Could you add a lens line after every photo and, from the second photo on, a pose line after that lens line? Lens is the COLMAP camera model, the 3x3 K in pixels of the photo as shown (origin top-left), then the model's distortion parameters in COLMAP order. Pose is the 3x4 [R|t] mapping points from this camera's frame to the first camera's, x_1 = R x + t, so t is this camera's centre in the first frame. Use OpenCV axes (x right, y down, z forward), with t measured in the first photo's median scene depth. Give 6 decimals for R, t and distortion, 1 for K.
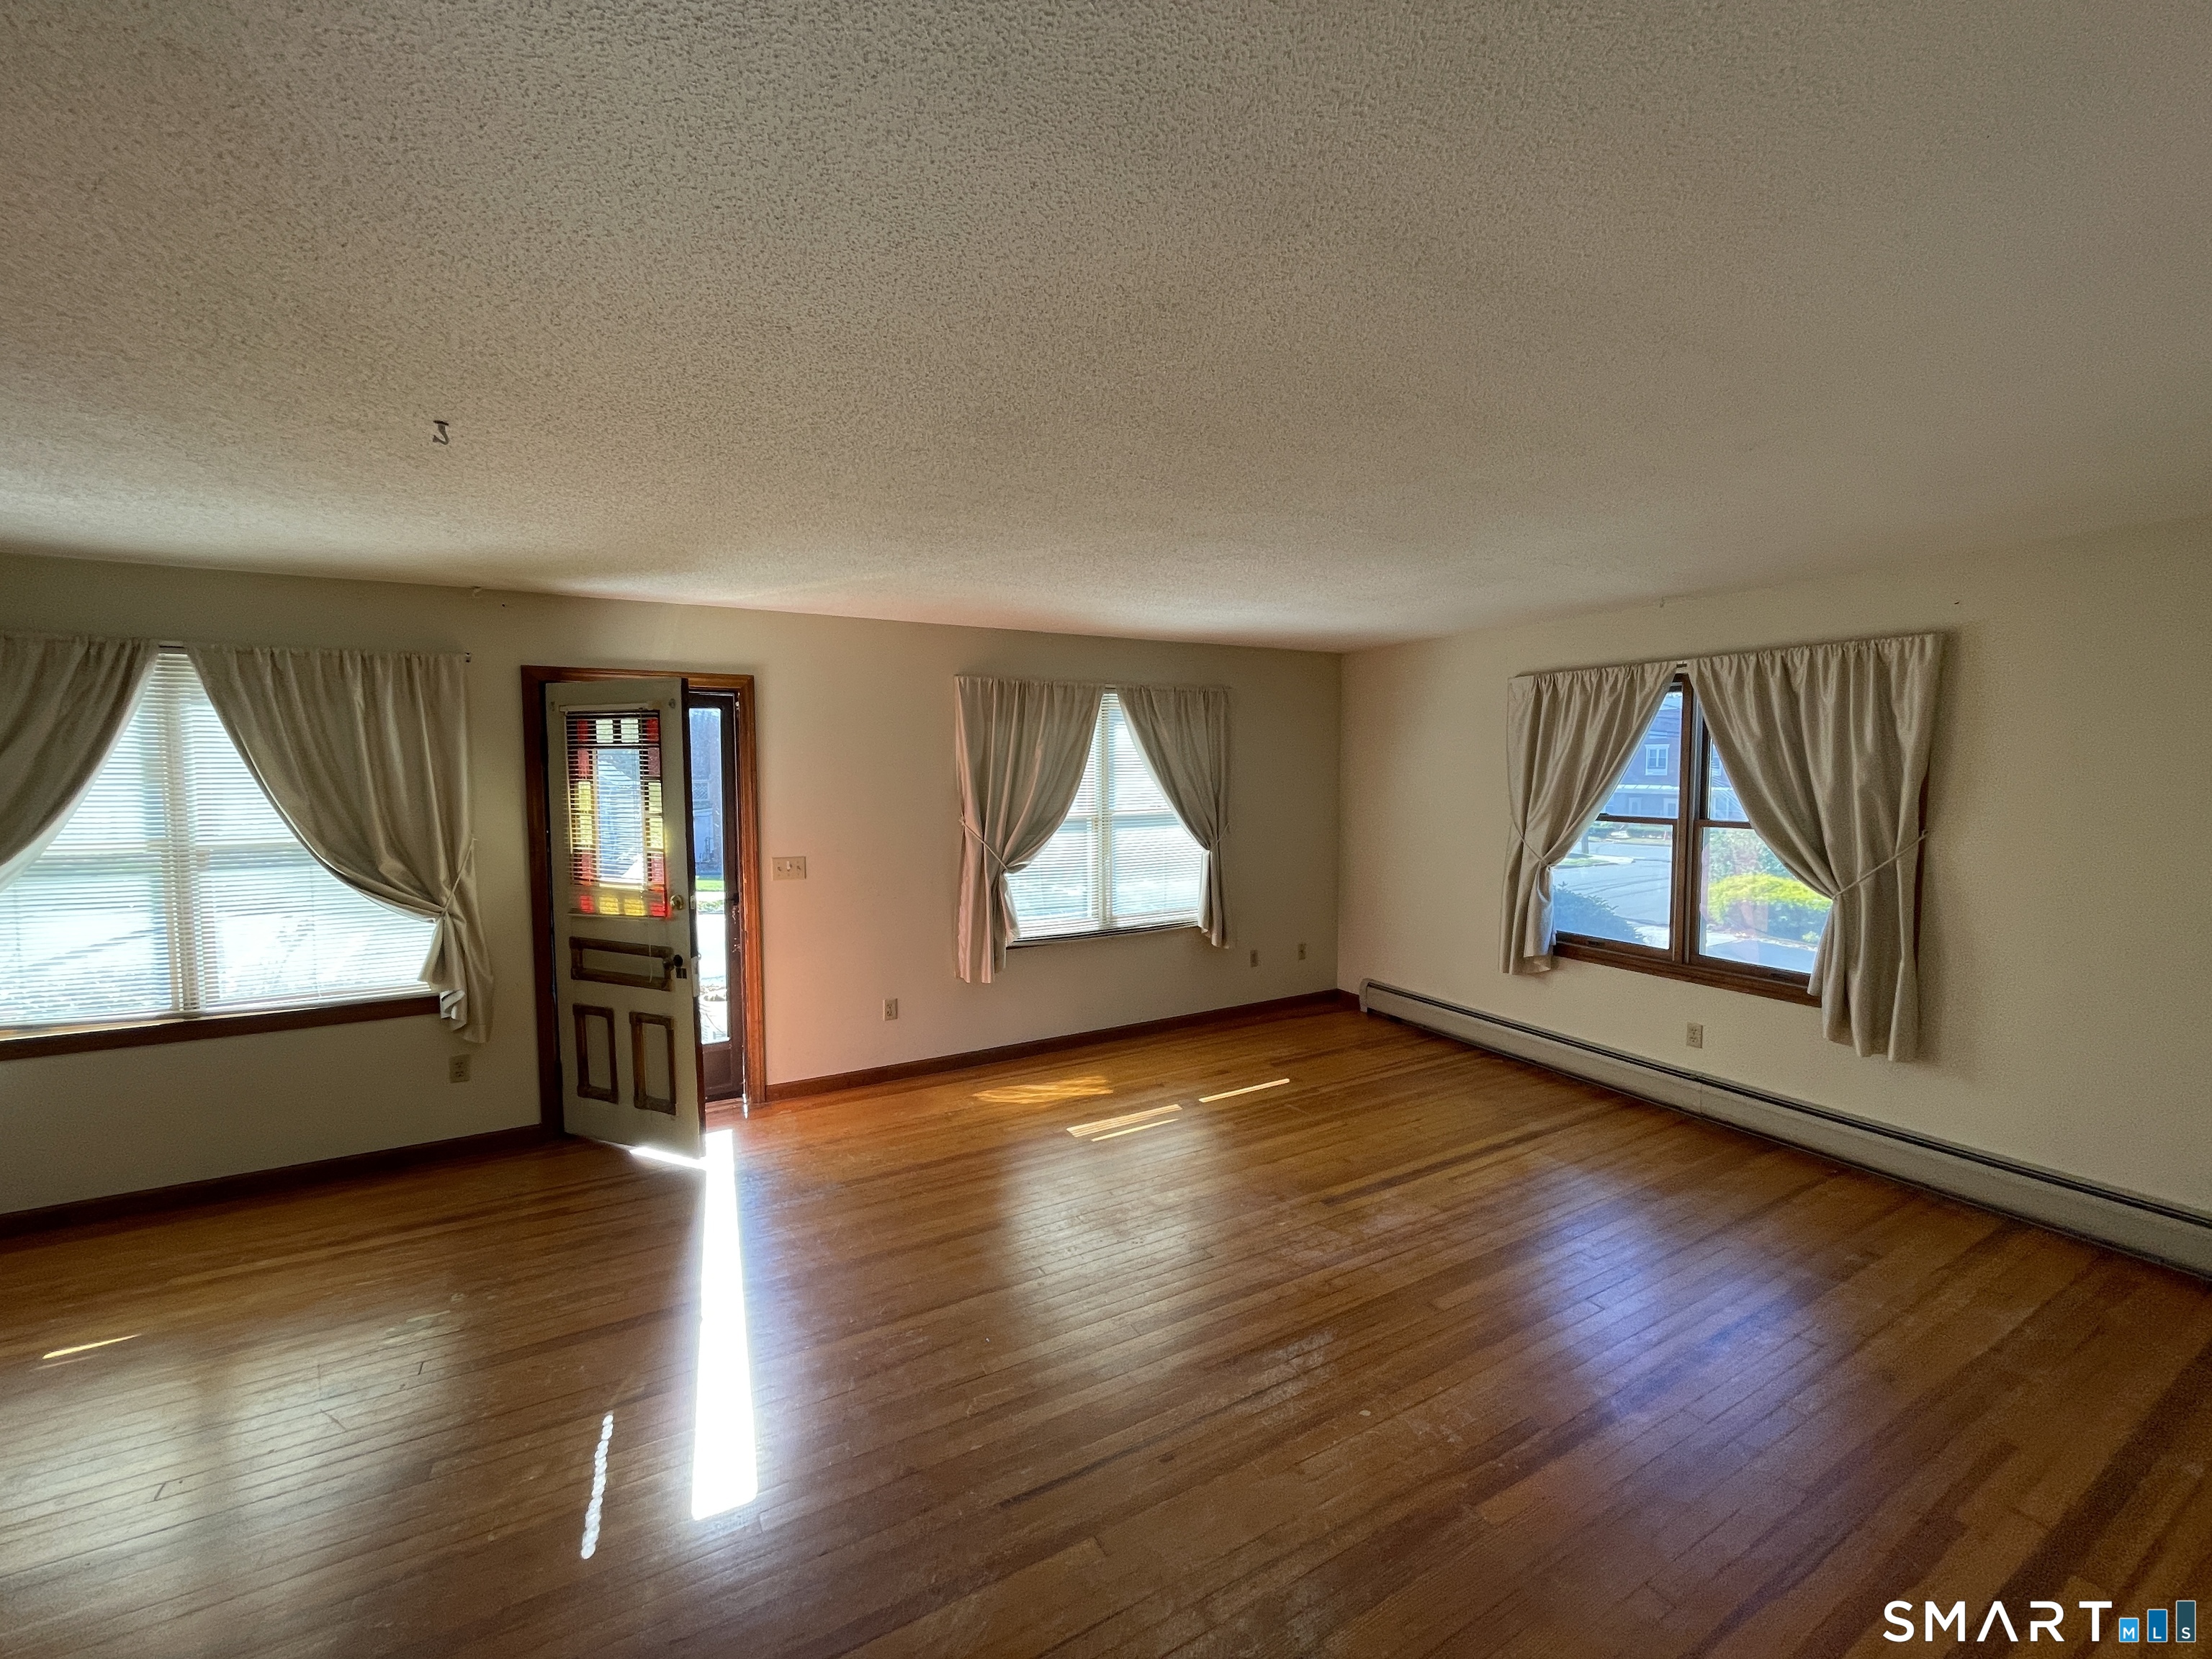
lens RADIAL K [[891.5, 0, 1115.8], [0, 891.5, 830.4], [0, 0, 1]] dist [-0.003282, -0.000551]
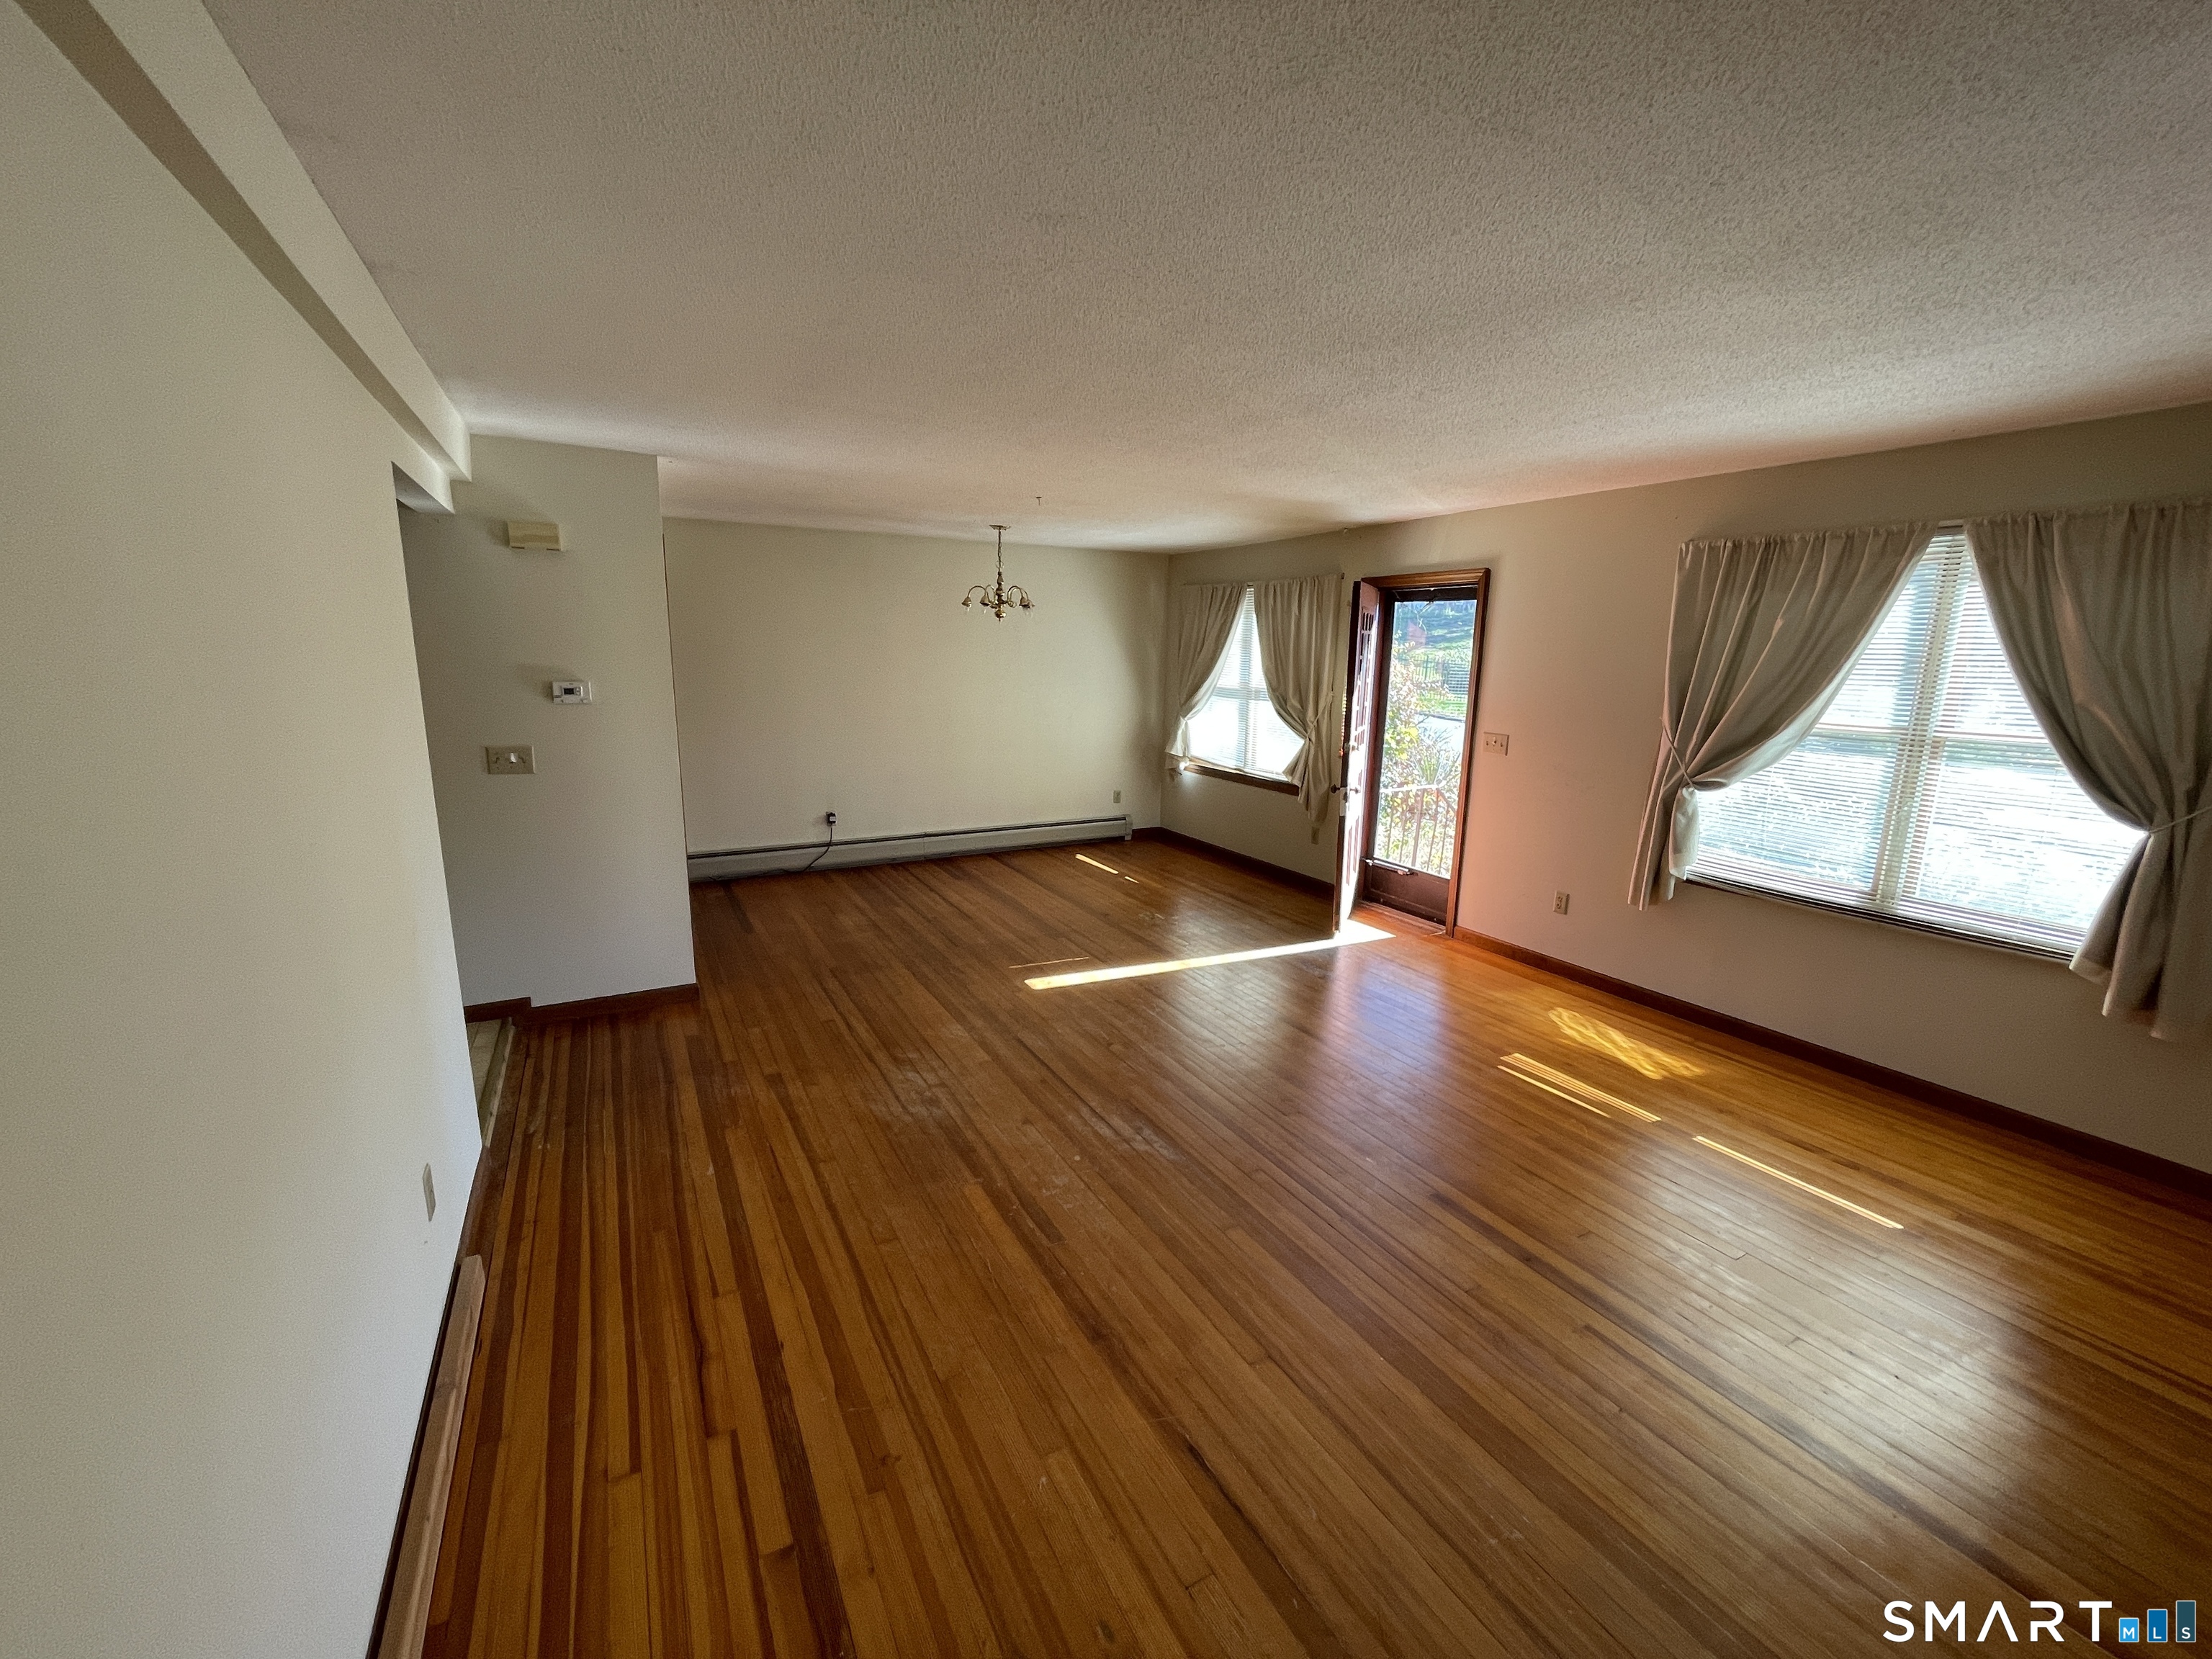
lens RADIAL K [[891.5, 0, 1098.5], [0, 891.5, 827.0], [0, 0, 1]] dist [-0.003282, -0.000551]
pose [[-0.009046, 0.200933, -0.979563, 0.721076], [-0.088454, 0.975602, 0.200938, -0.034204], [0.996039, 0.088464, 0.008949, 0.489956]]
